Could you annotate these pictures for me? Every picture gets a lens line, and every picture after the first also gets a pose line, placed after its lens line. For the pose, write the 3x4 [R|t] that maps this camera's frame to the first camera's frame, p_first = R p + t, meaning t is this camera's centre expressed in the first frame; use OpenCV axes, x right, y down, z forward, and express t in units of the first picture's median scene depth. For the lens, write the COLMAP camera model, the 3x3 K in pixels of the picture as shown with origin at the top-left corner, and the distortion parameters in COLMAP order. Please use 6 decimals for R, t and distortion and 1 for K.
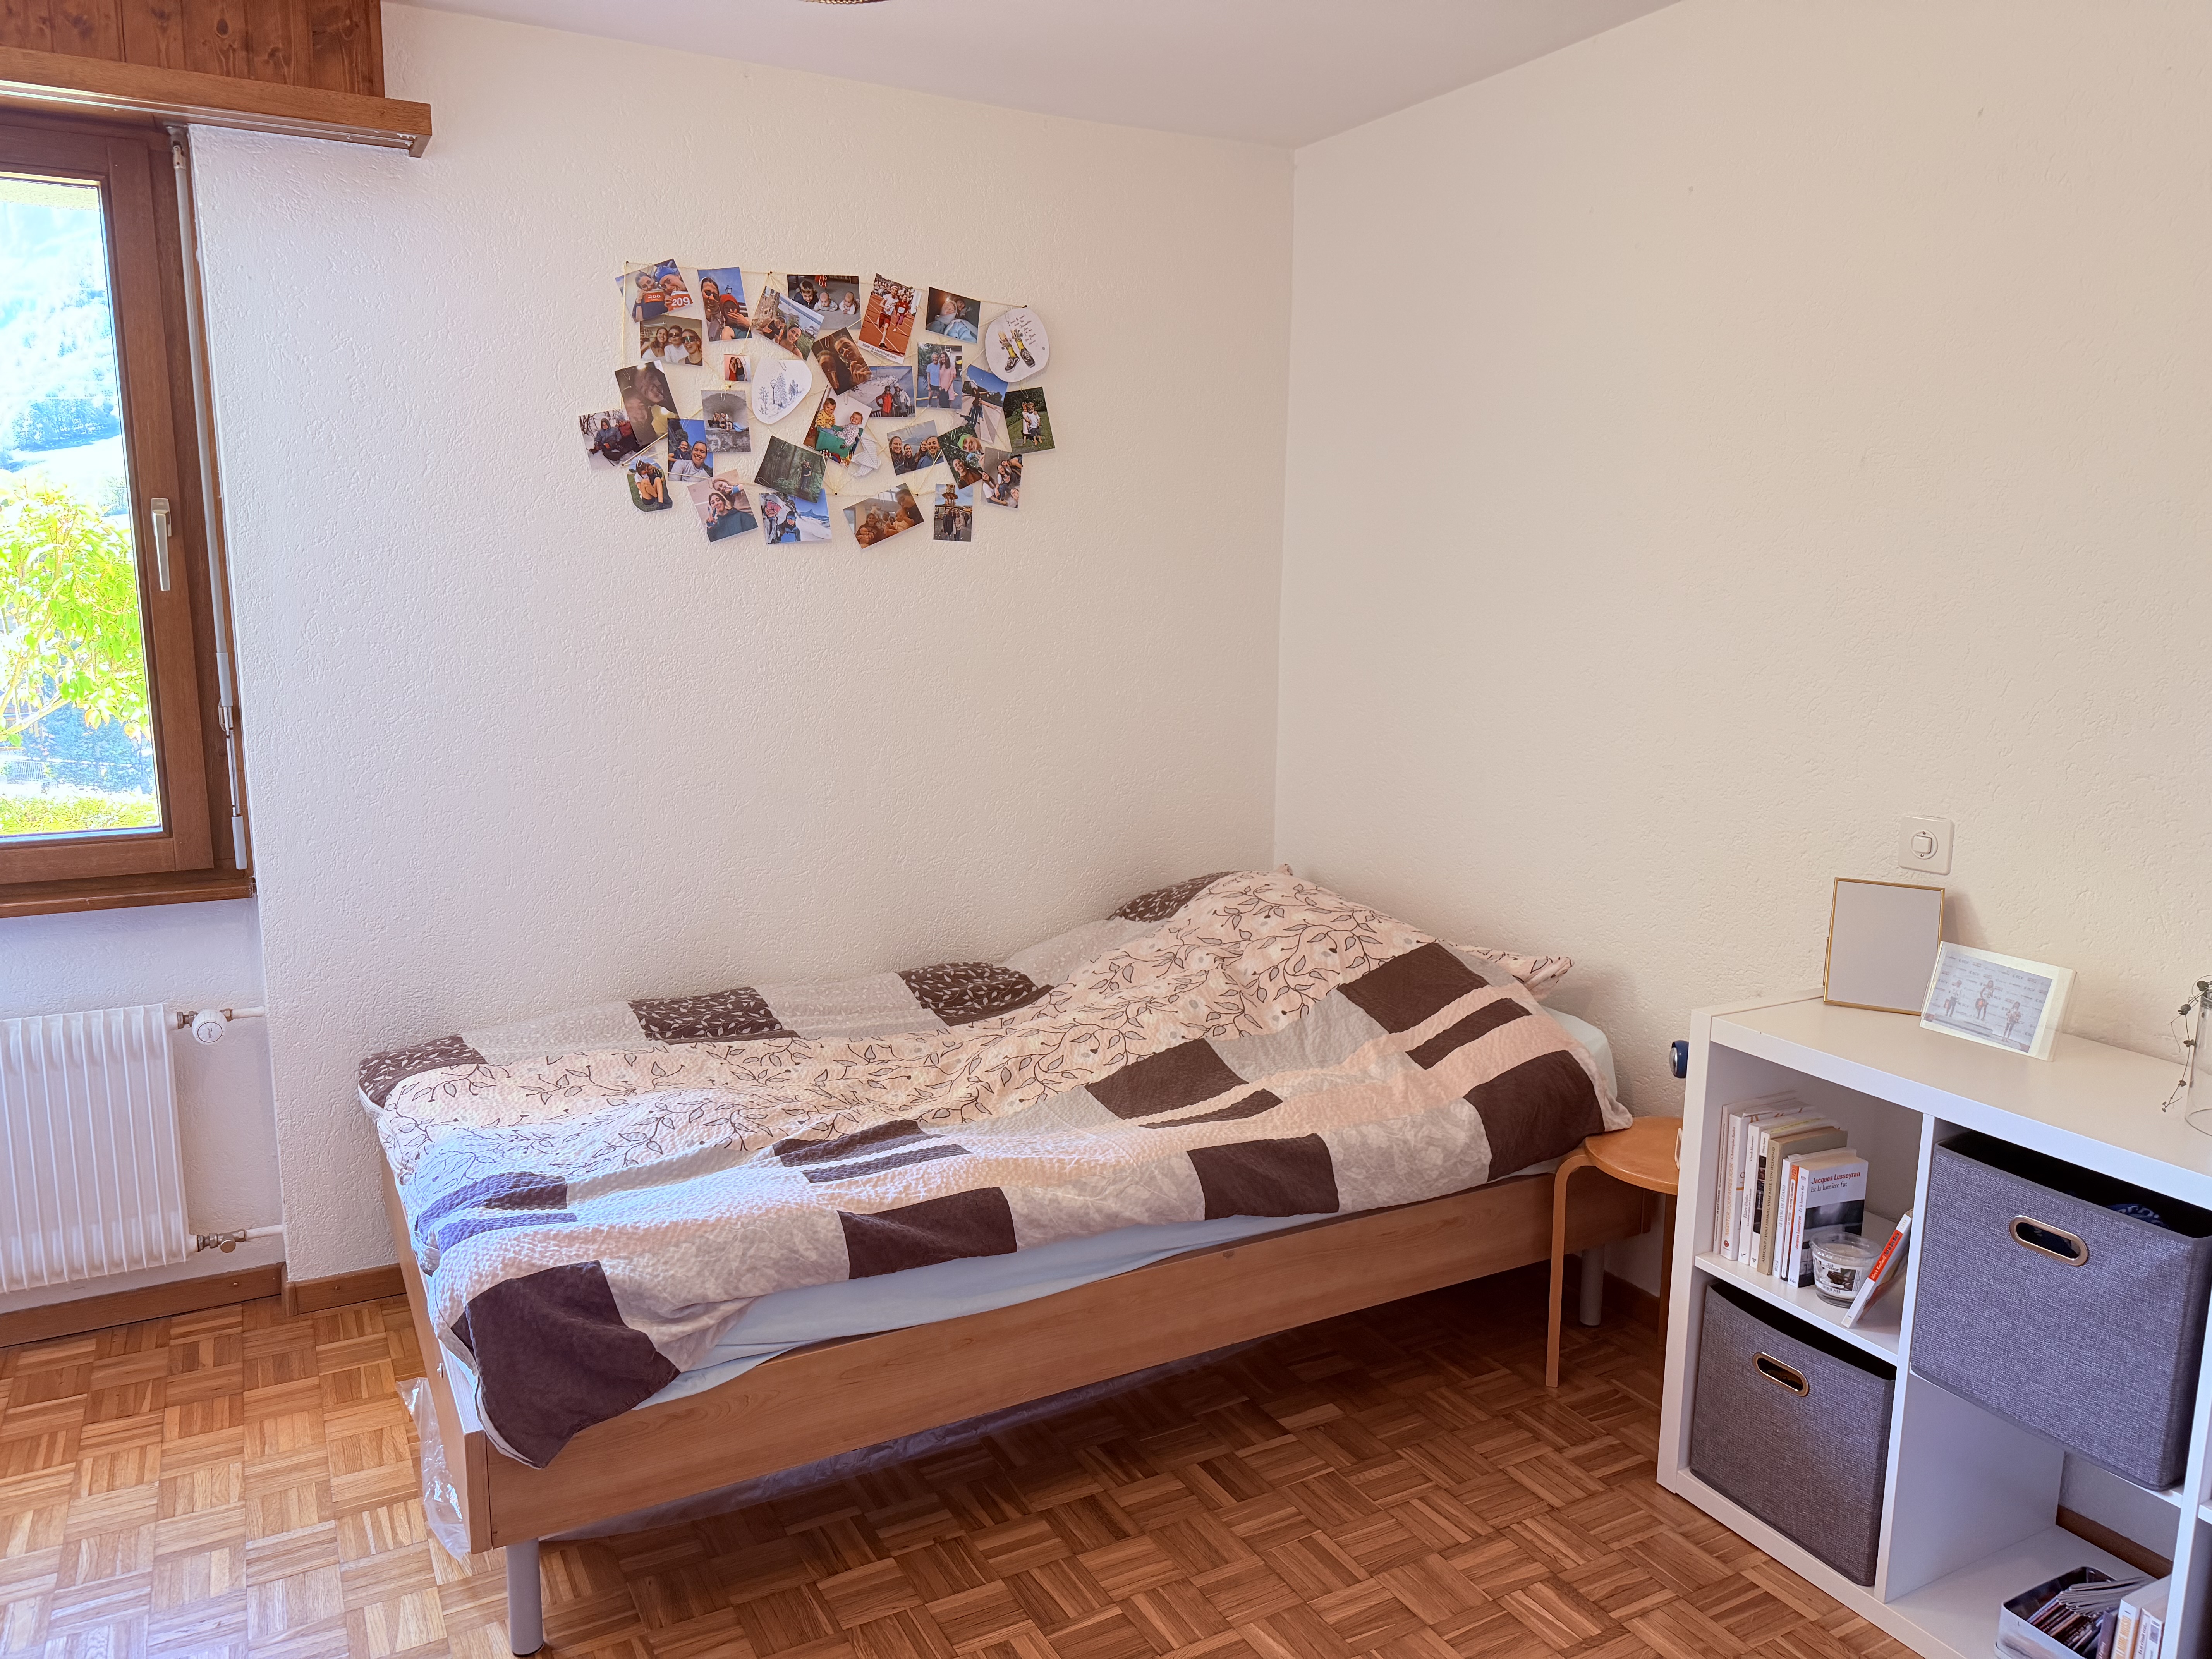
lens RADIAL K [[1547.3, 0, 1097.7], [0, 1547.3, 826.2], [0, 0, 1]] dist [0.068308, -0.087003]
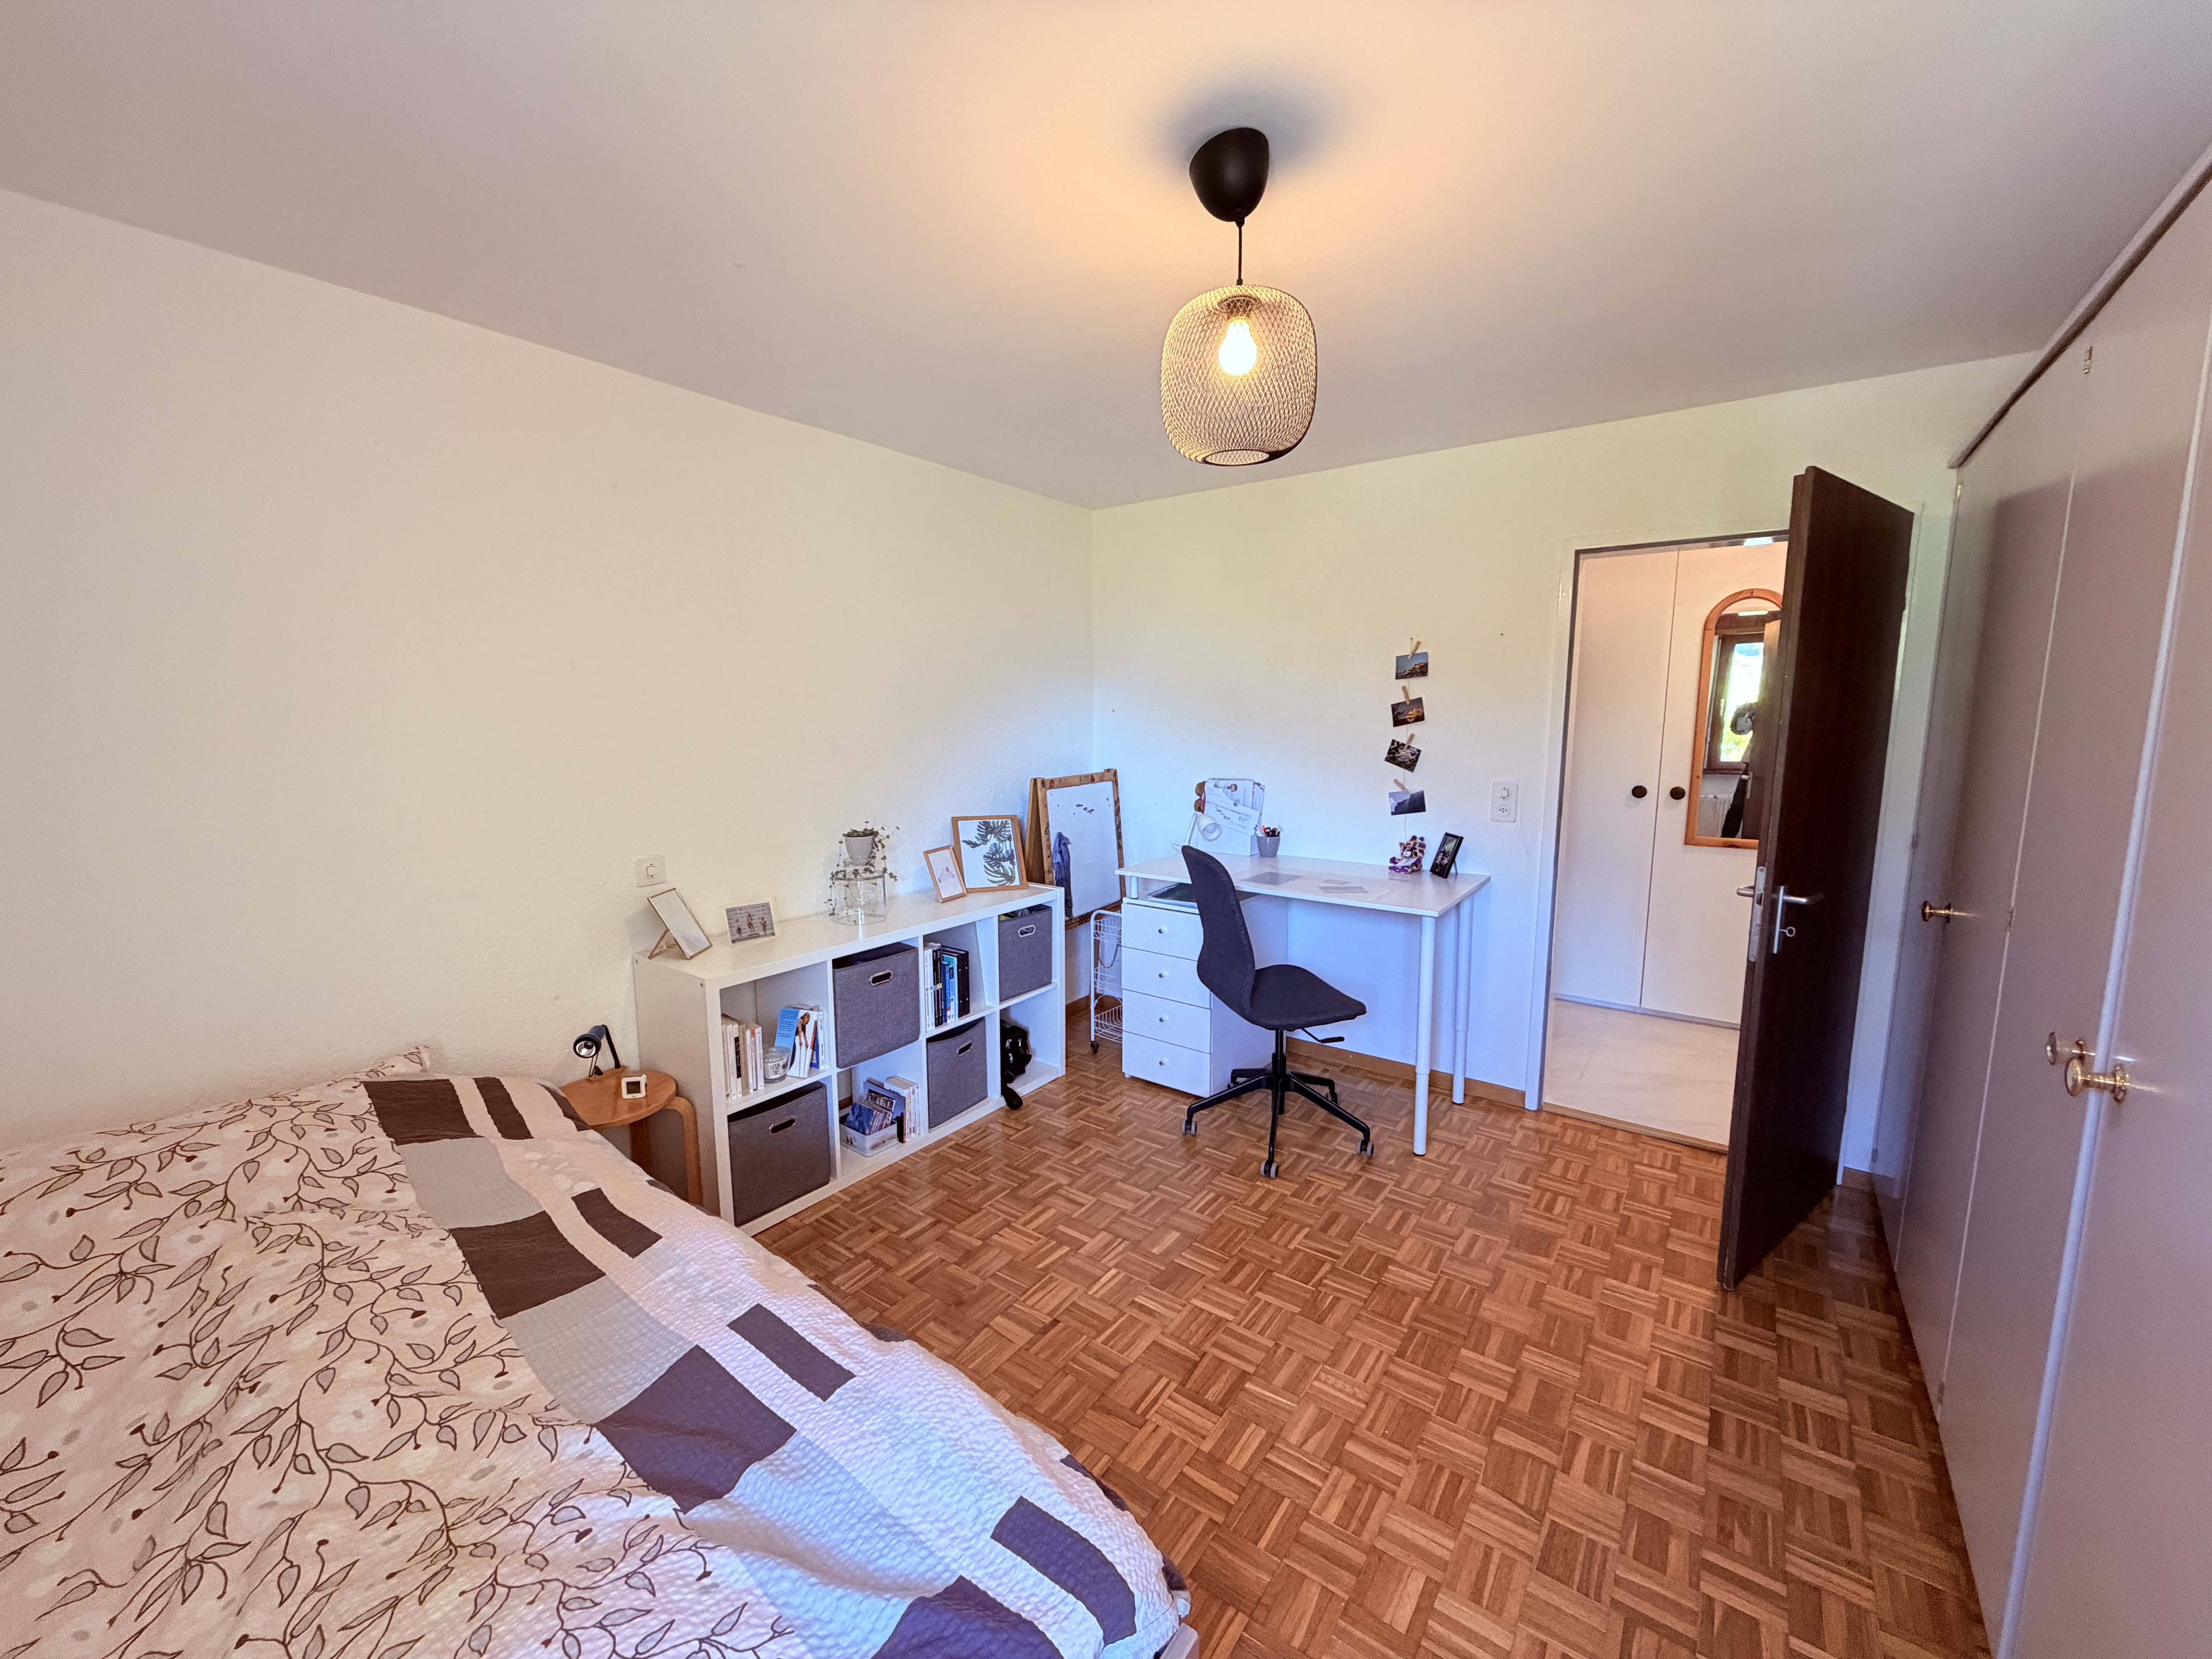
lens RADIAL K [[879.4, 0, 1096.4], [0, 879.4, 823.4], [0, 0, 1]] dist [-0.001510, 0.001266]
pose [[-0.422455, -0.125382, 0.897670, -0.679412], [0.148980, 0.967310, 0.205221, -0.191298], [-0.894057, 0.220431, -0.389965, 0.976827]]
